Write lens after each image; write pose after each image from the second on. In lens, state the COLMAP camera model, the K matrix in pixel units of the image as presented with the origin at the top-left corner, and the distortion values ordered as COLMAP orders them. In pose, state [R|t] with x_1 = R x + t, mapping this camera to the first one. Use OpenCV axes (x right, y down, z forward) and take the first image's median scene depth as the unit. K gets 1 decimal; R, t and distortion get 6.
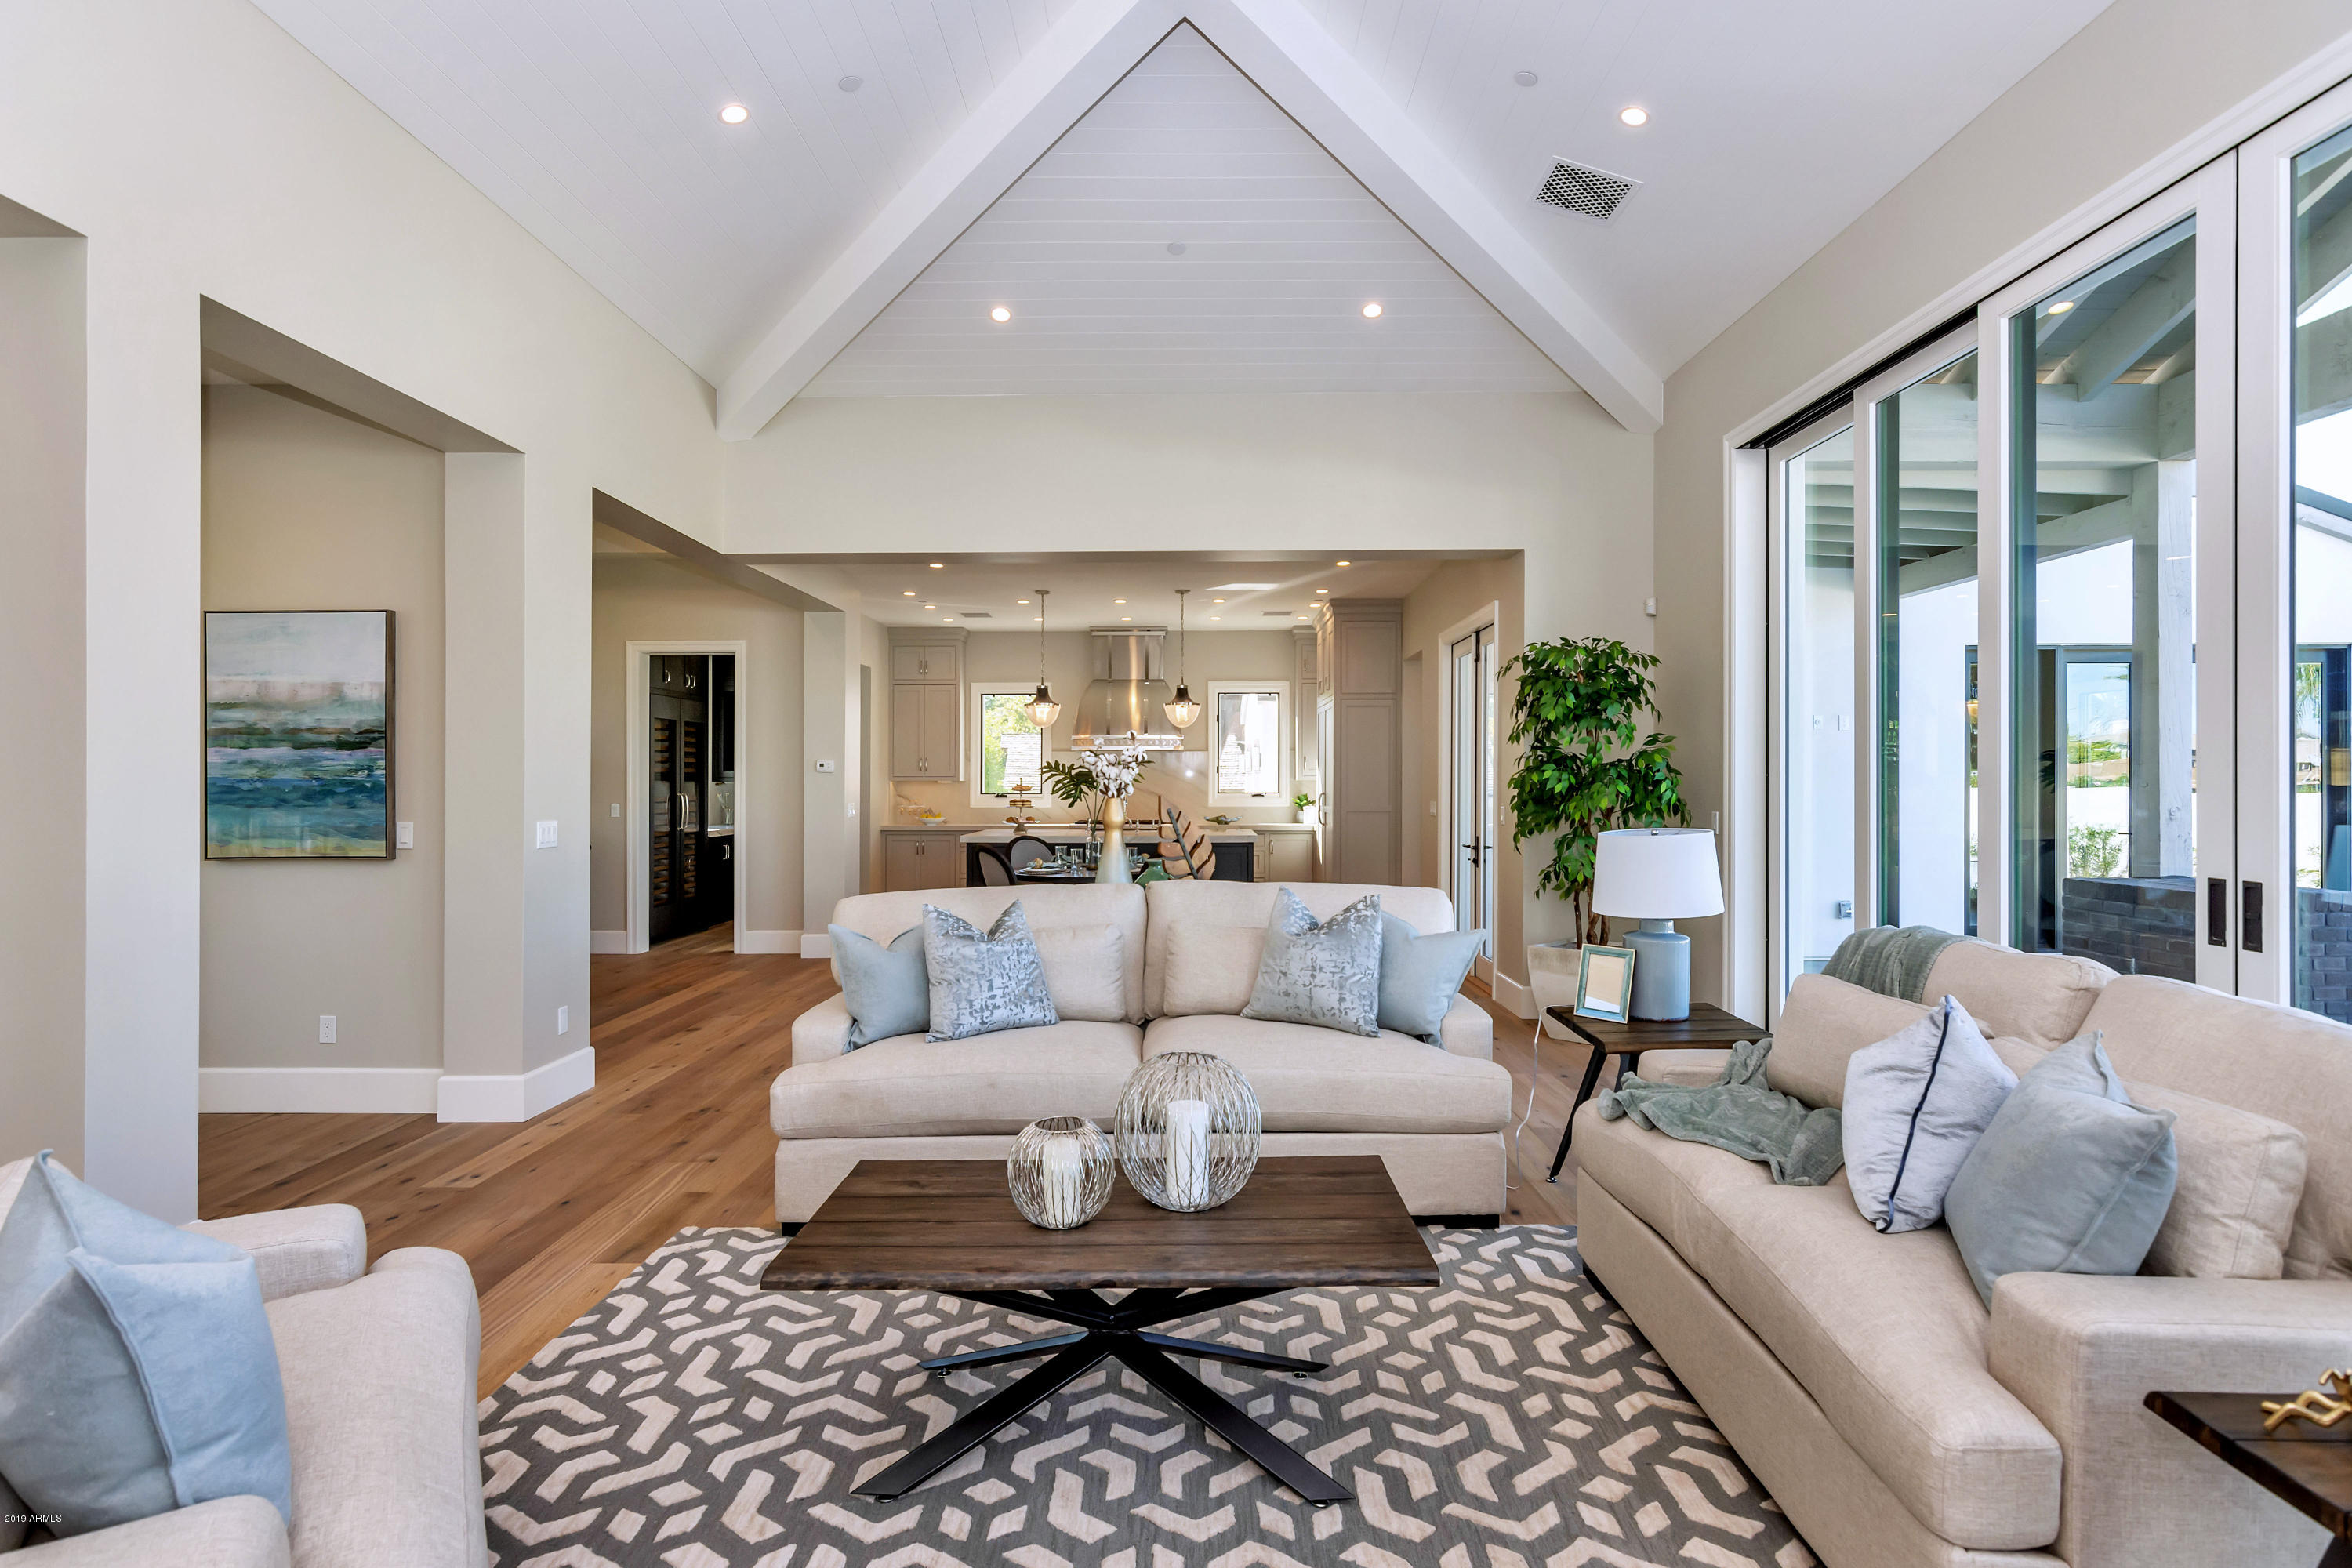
lens RADIAL K [[1210.1, 0, 1179.5], [0, 1210.1, 777.4], [0, 0, 1]] dist [-0.009429, -0.002177]
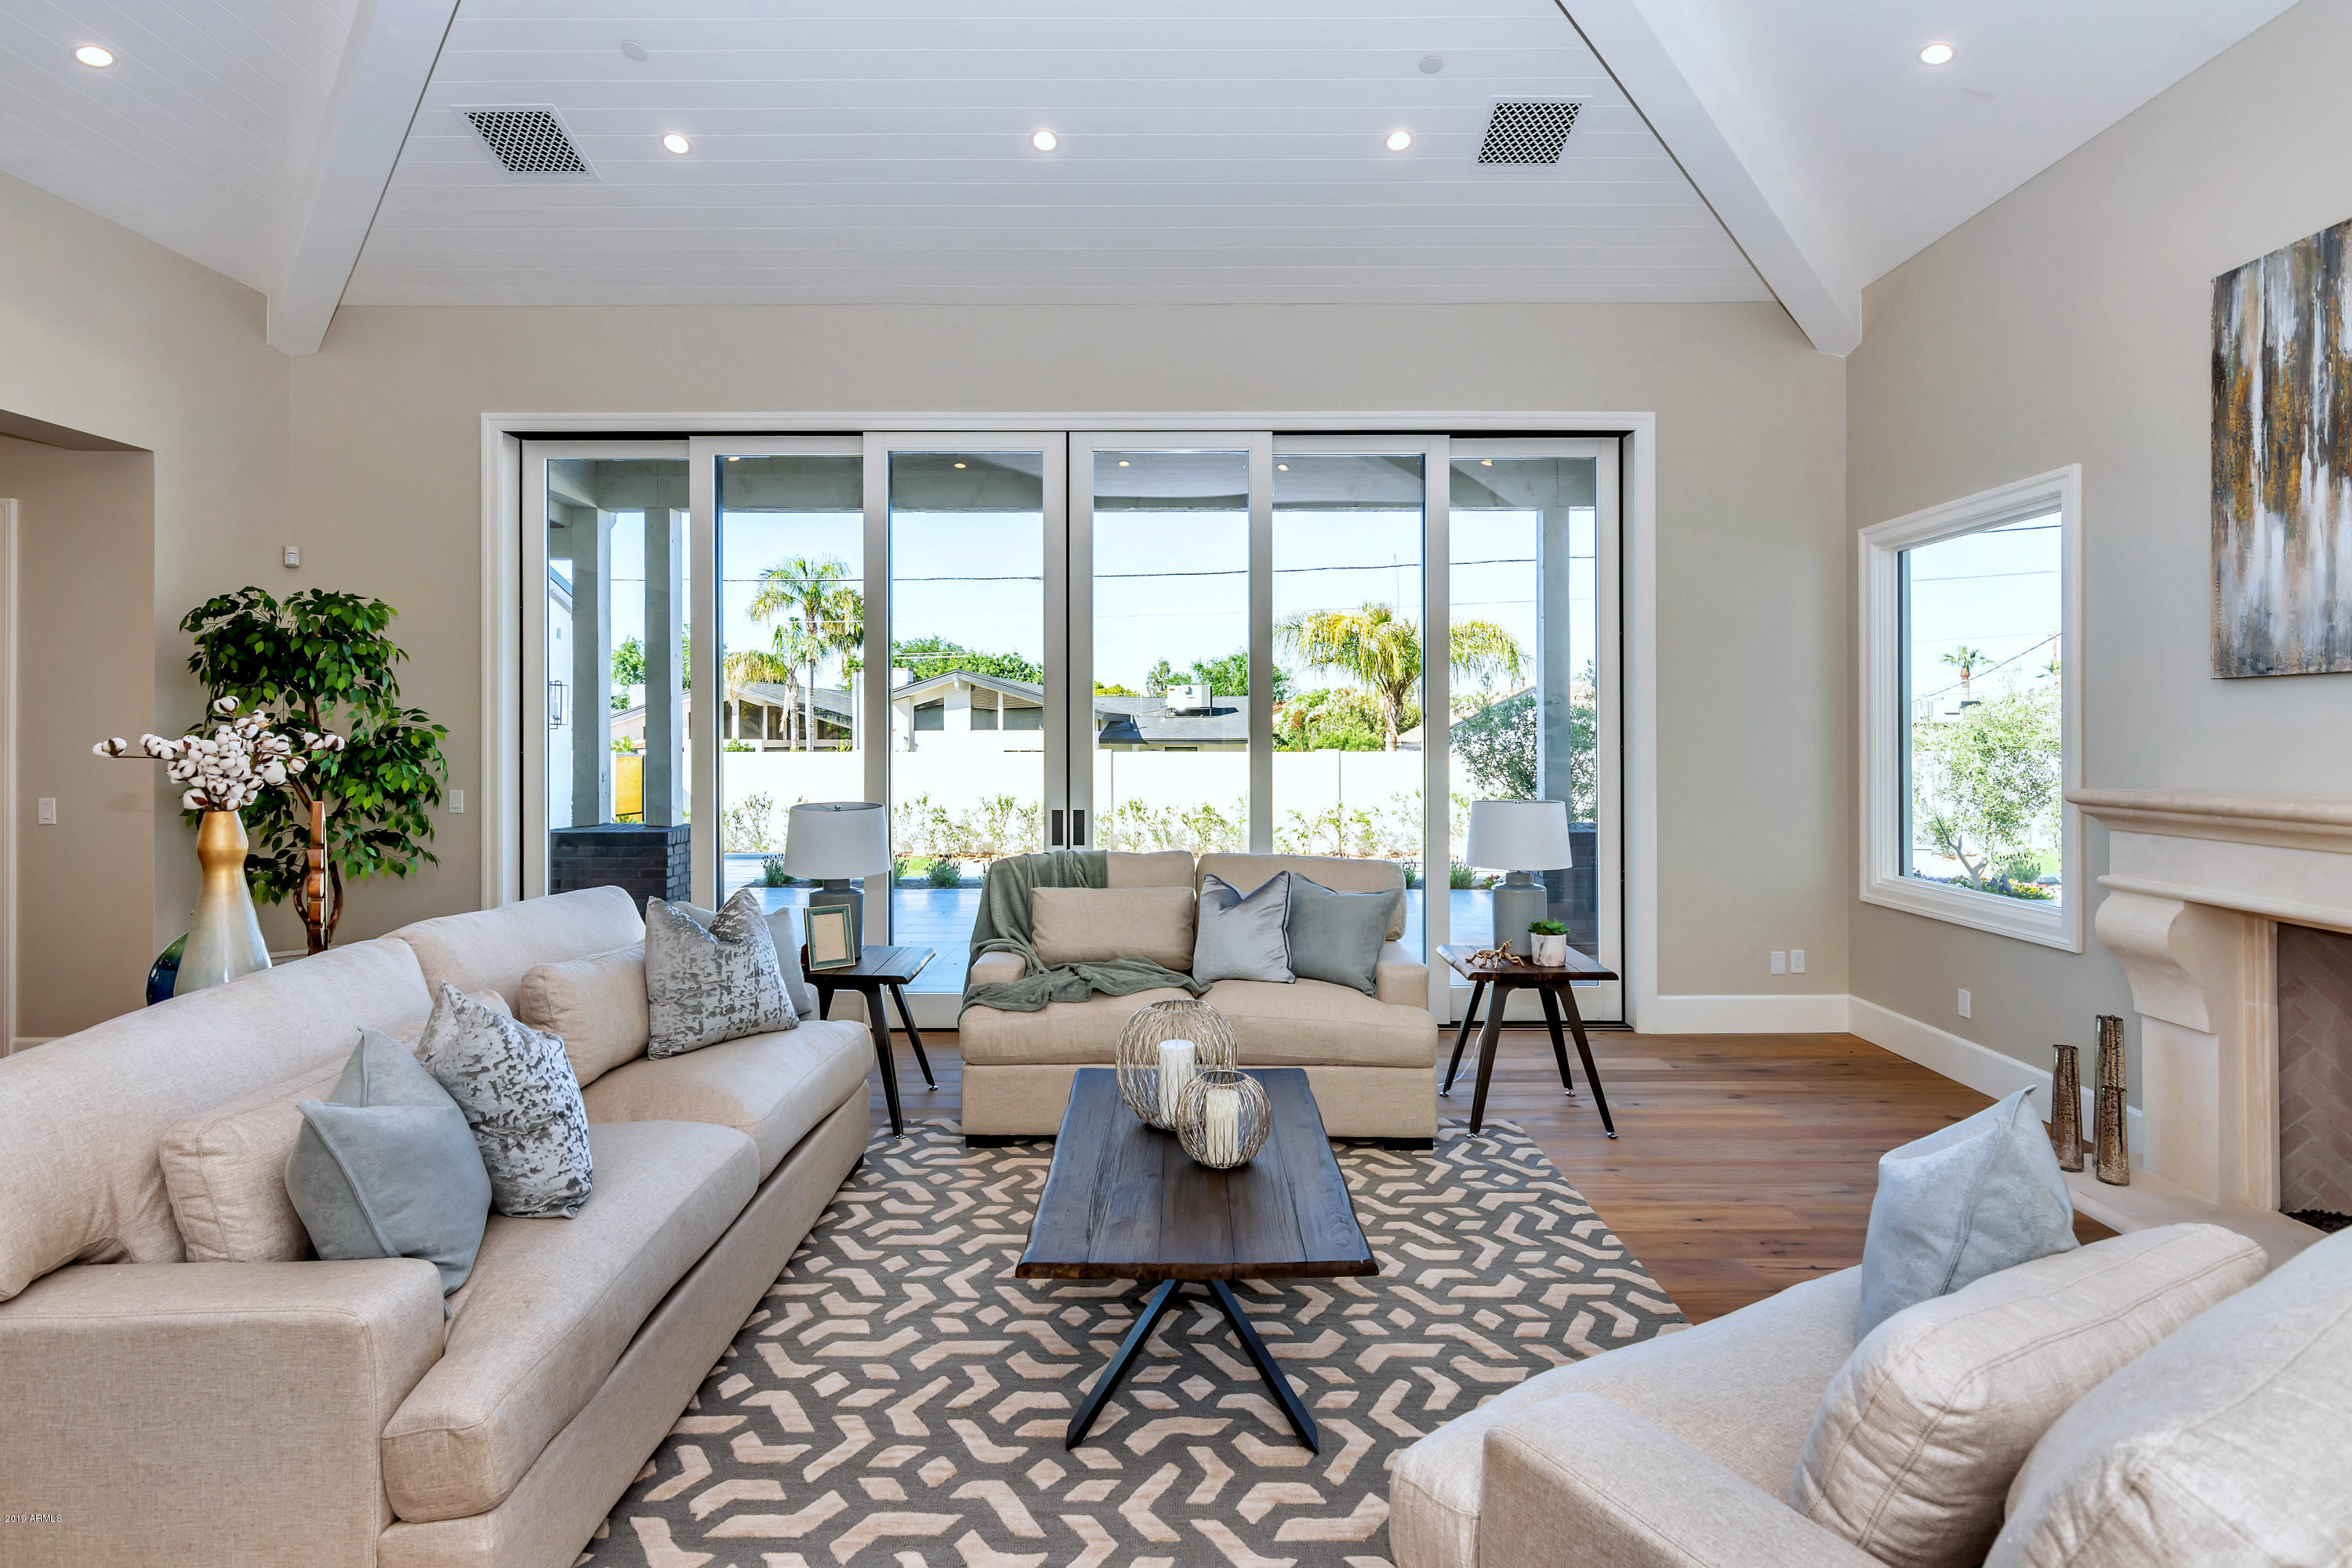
lens RADIAL K [[1147.7, 0, 1185.4], [0, 1147.7, 729.7], [0, 0, 1]] dist [0.005098, 0.000193]
pose [[-0.023147, 0.007058, 0.999707, -0.589285], [-0.002035, 0.999973, -0.007107, -0.018344], [-0.999730, -0.002199, -0.023132, 0.519773]]
